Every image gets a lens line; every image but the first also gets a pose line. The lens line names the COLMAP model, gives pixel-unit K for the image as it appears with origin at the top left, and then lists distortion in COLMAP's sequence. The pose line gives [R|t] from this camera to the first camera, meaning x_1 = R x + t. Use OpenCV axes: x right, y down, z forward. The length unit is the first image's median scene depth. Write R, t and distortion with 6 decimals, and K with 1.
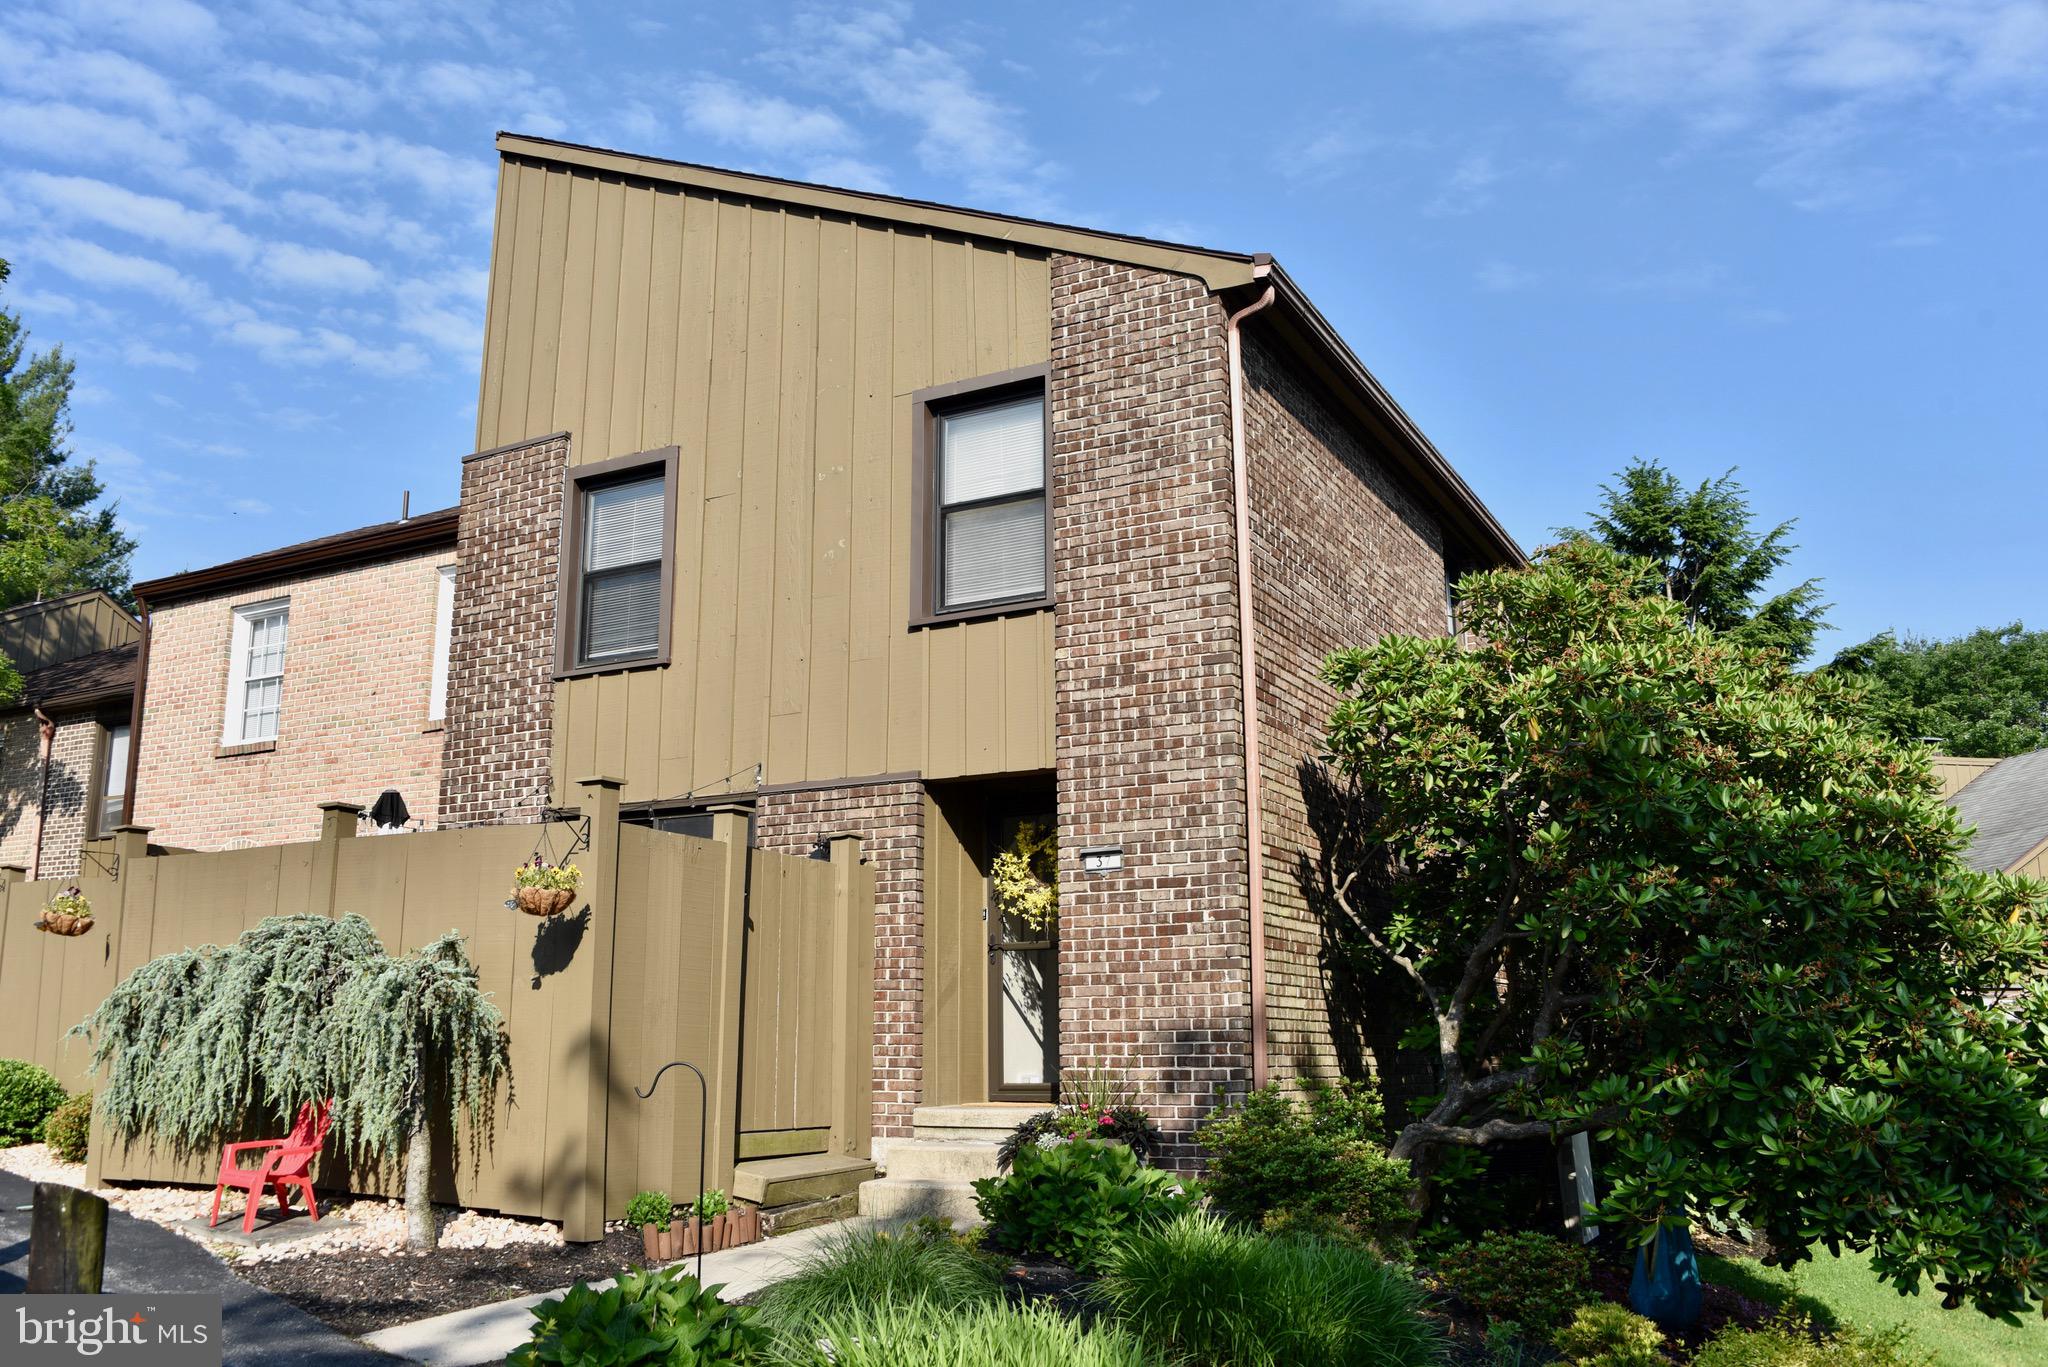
lens RADIAL K [[1656.3, 0, 1024.0], [0, 1656.3, 683.5], [0, 0, 1]] dist [-0.138108, 0.061351]
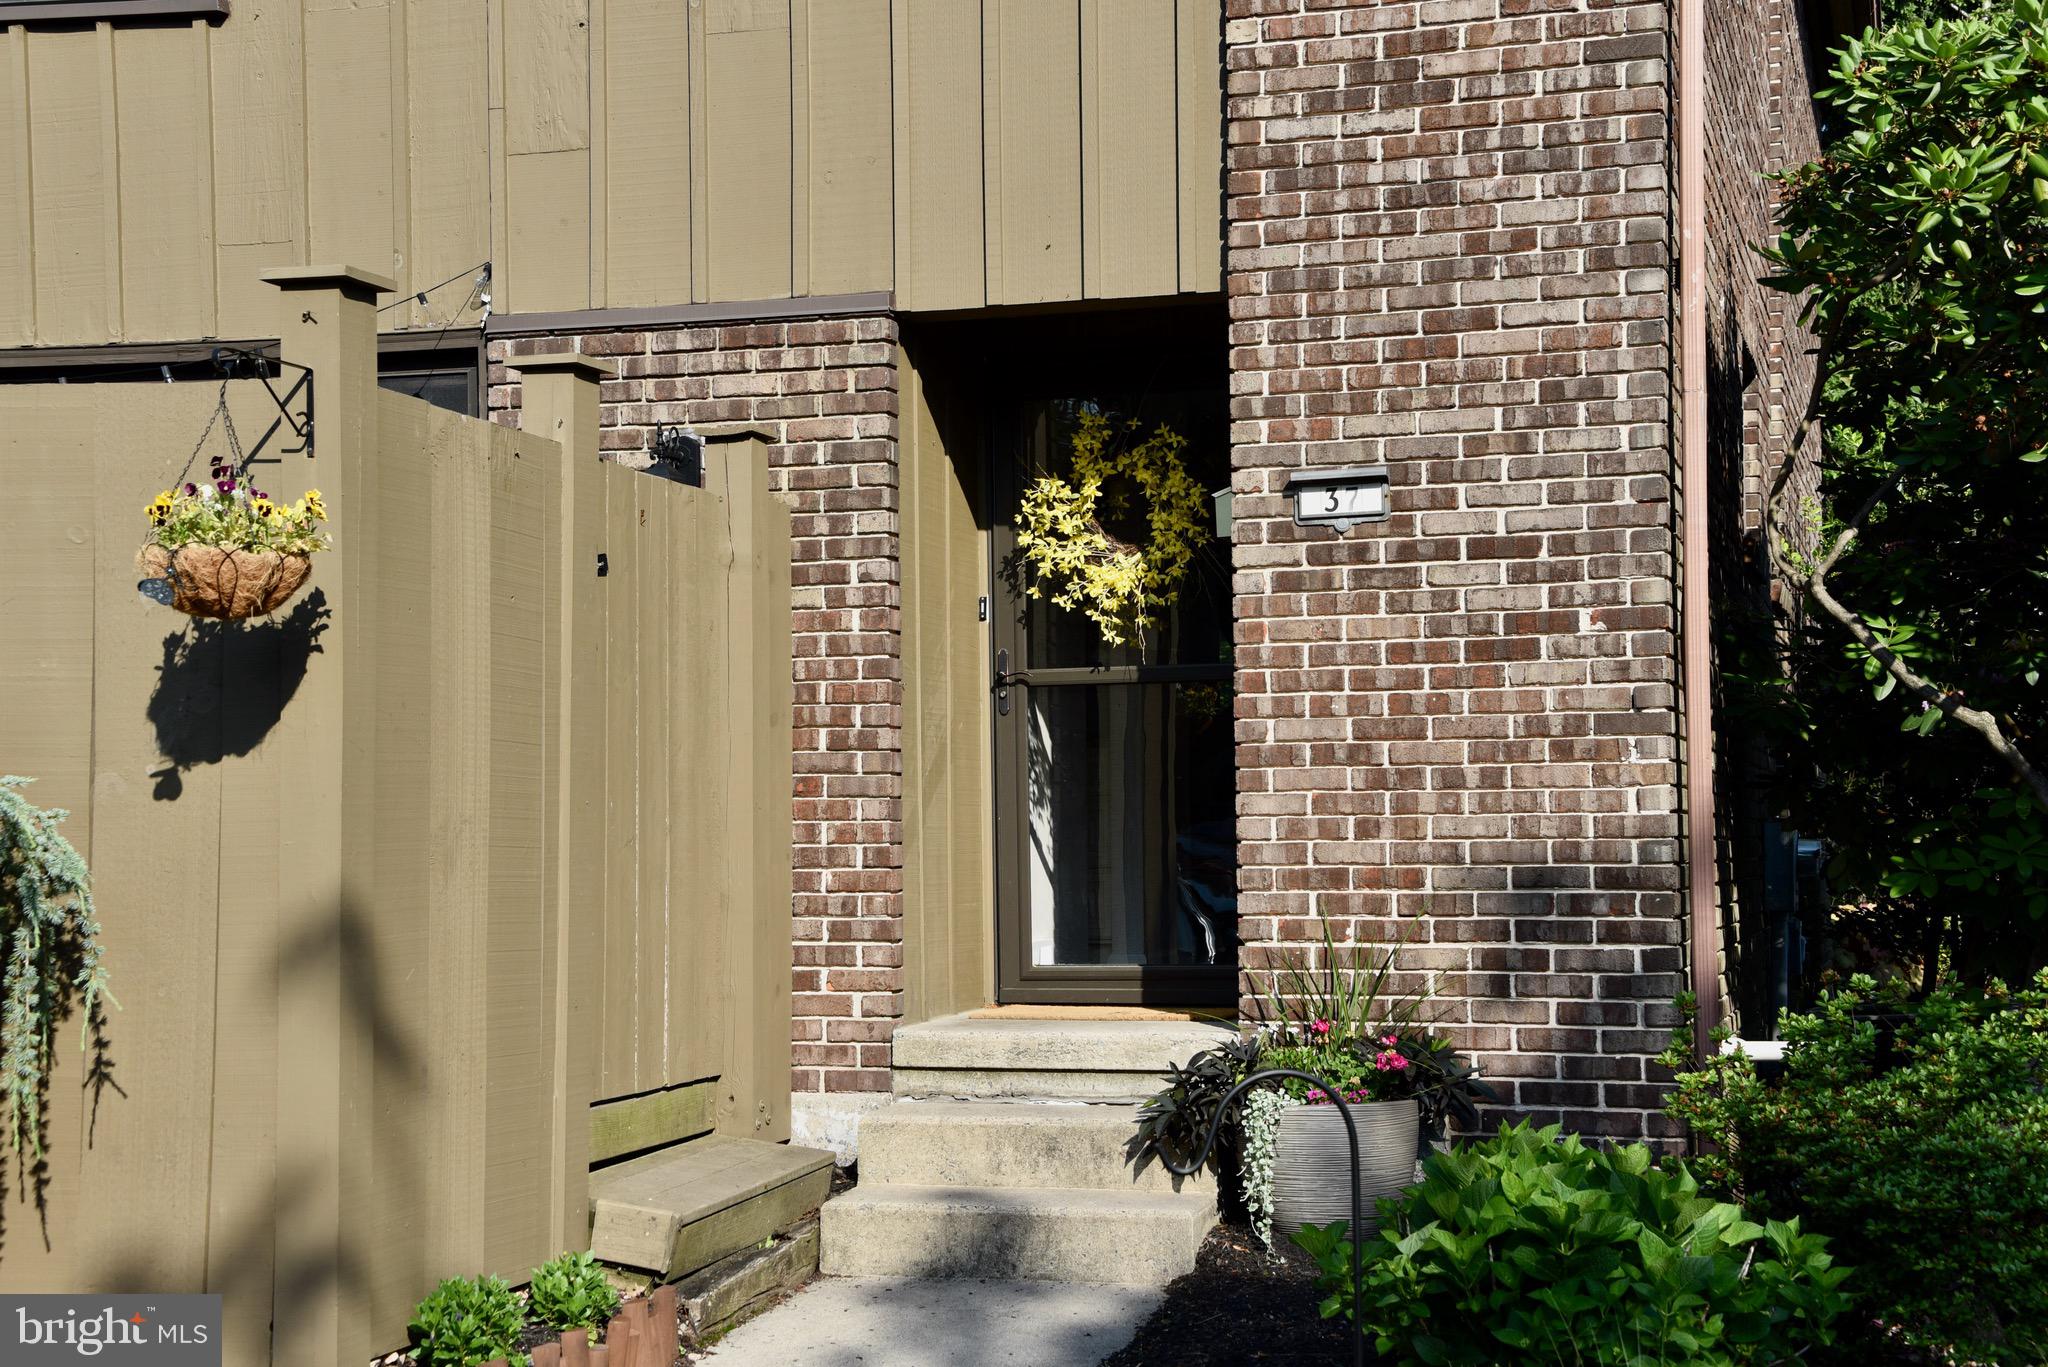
lens RADIAL K [[2950.8, 0, 1023.5], [0, 2950.8, 698.2], [0, 0, 1]] dist [0.172043, 0.747128]
pose [[0.982081, 0.002887, 0.188435, -0.194563], [-0.035455, 0.984859, 0.169695, 0.025591], [-0.185092, -0.173335, 0.967314, 0.211344]]
